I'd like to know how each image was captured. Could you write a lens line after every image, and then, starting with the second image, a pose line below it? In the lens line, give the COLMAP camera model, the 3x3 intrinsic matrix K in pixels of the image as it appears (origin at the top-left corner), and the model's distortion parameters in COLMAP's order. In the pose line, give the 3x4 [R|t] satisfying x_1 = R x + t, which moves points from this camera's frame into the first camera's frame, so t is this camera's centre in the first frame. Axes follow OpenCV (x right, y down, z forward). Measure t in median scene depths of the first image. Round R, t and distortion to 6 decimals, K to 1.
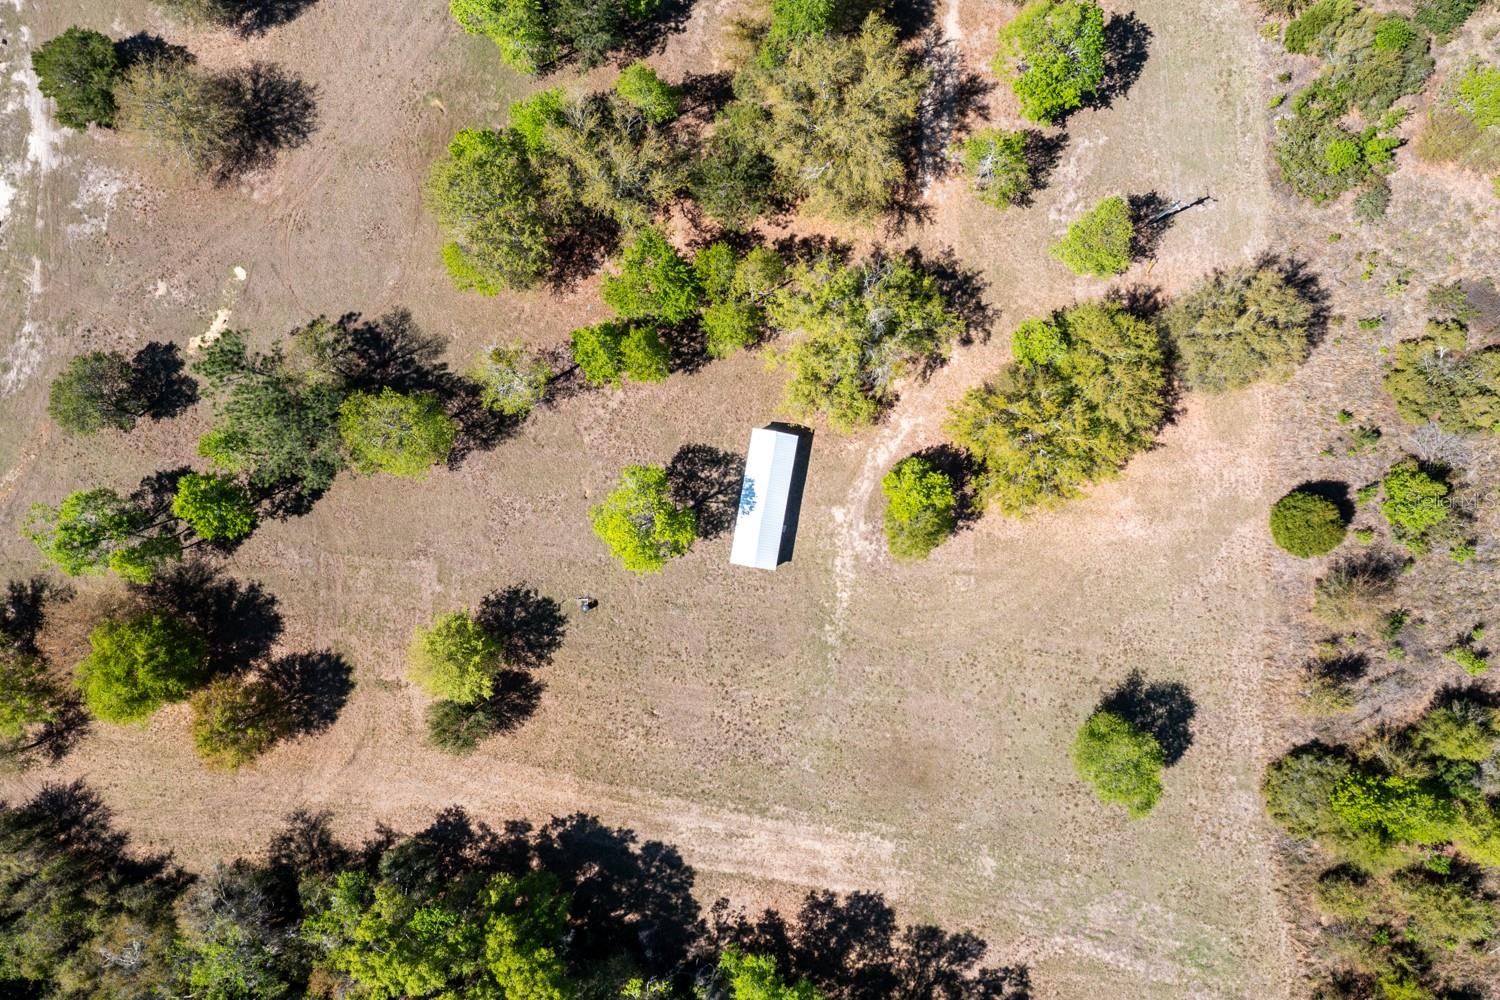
lens RADIAL K [[1435.5, 0, 751.3], [0, 1435.5, 498.1], [0, 0, 1]] dist [-0.018781, 0.000000]
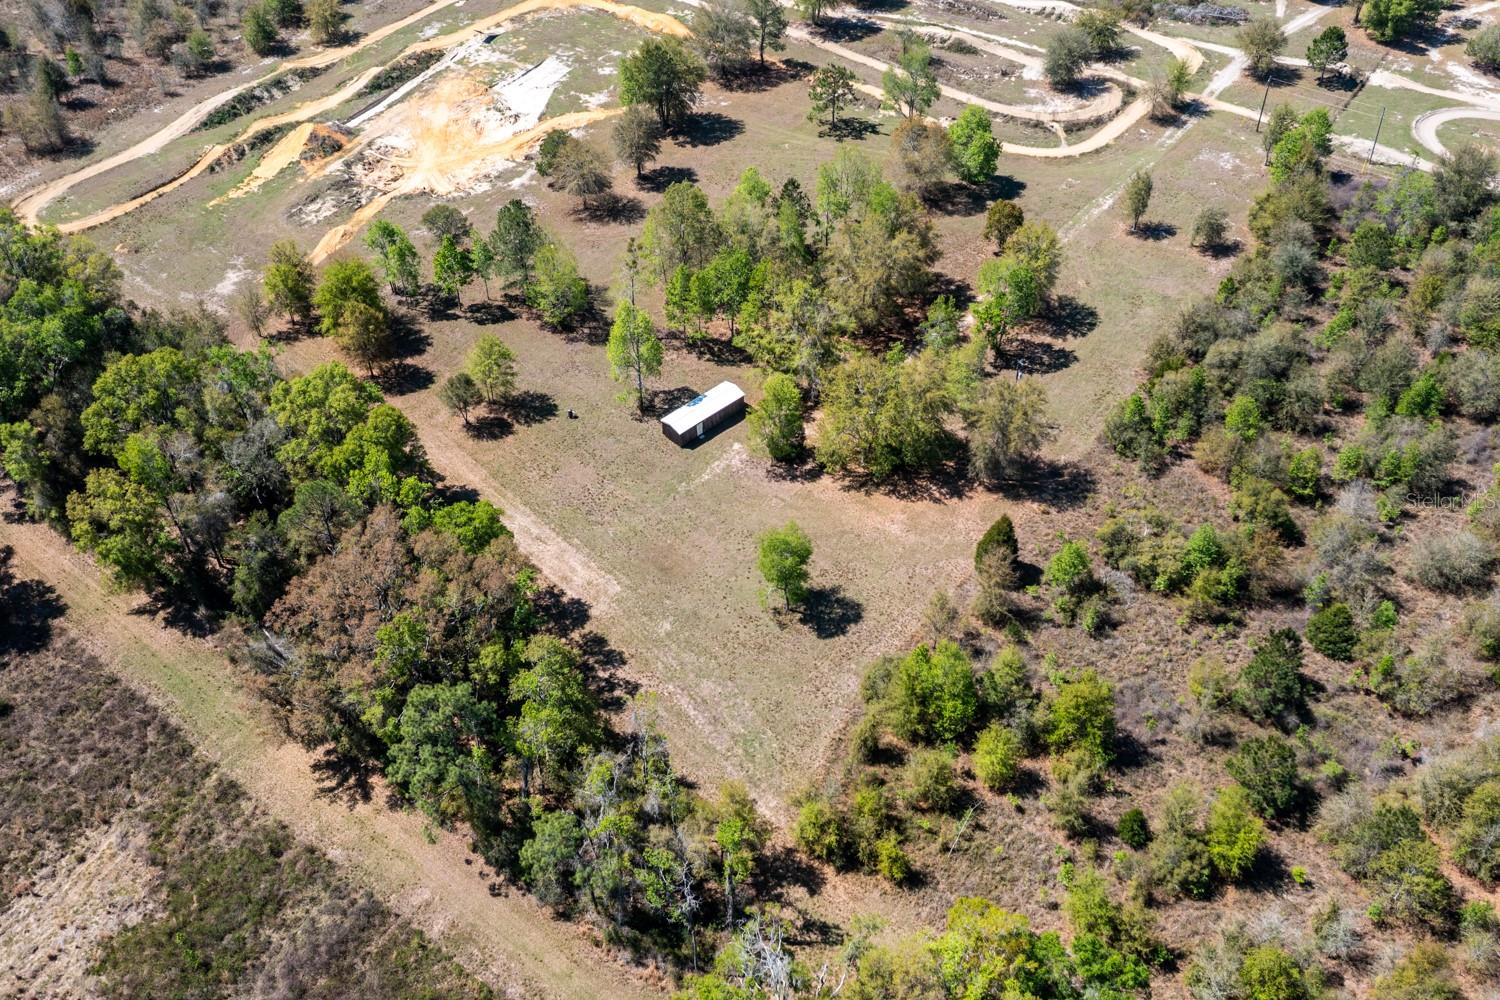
lens RADIAL K [[1435.5, 0, 761.8], [0, 1435.5, 464.1], [0, 0, 1]] dist [-0.018781, 0.000000]
pose [[0.804901, 0.405601, -0.433155, 0.746467], [-0.593315, 0.563095, -0.575240, 0.876682], [0.010589, 0.720008, 0.693884, -0.038246]]
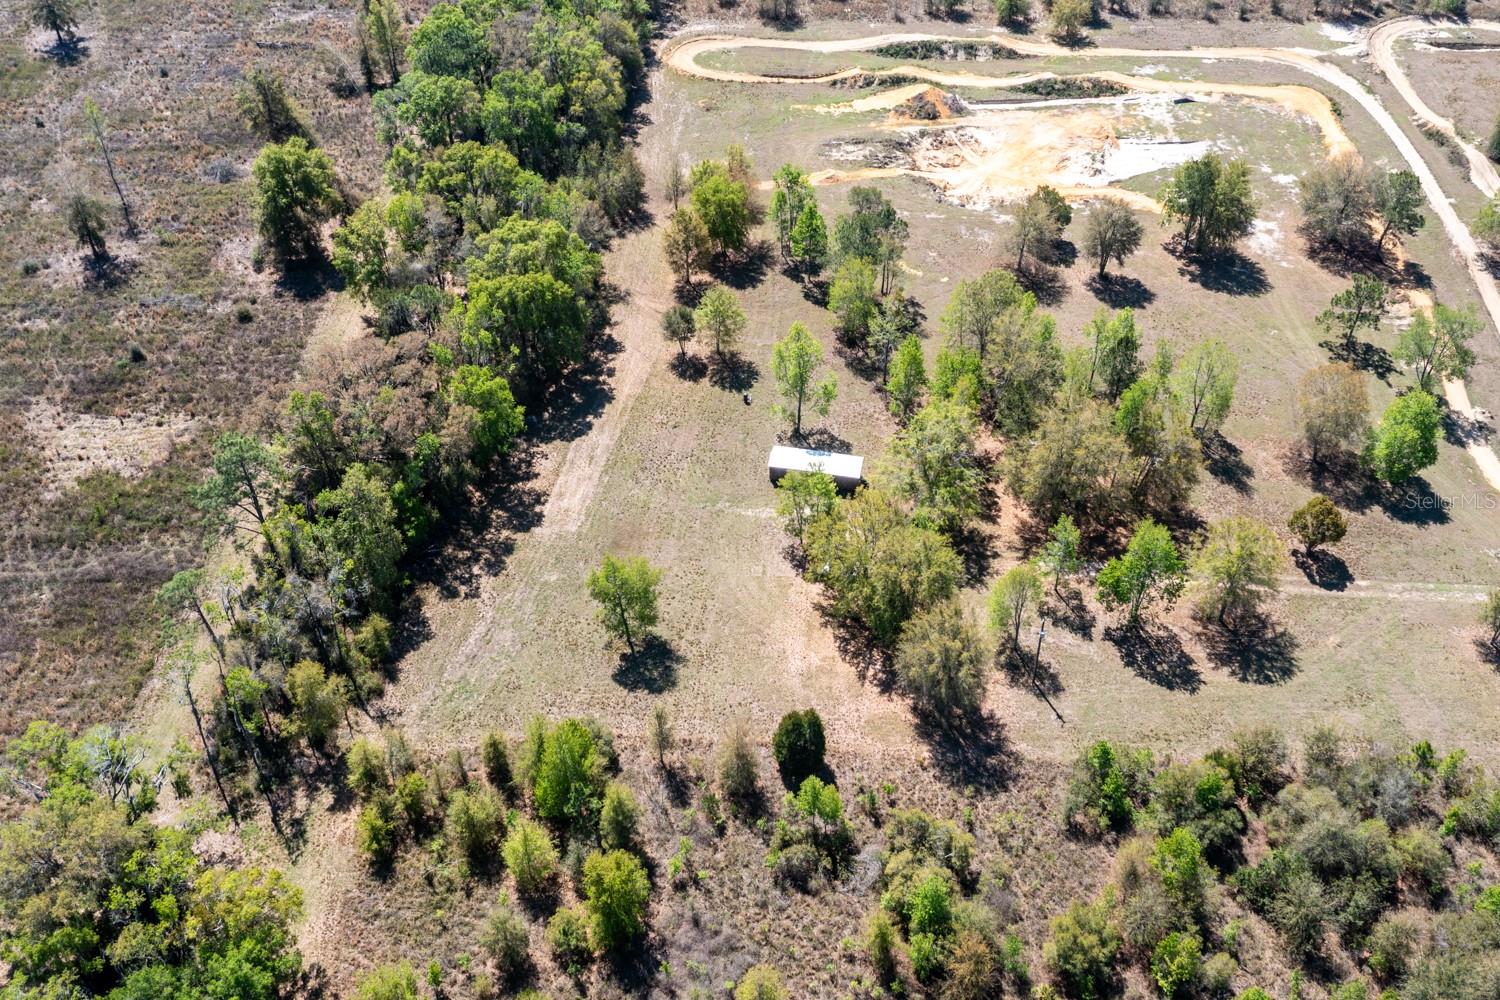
lens RADIAL K [[1435.5, 0, 748.5], [0, 1435.5, 499.2], [0, 0, 1]] dist [-0.018781, 0.000000]
pose [[-0.024427, 0.692297, -0.721199, 1.088090], [-0.999465, -0.001207, 0.032693, 0.022368], [0.021762, 0.721611, 0.691956, -0.004408]]
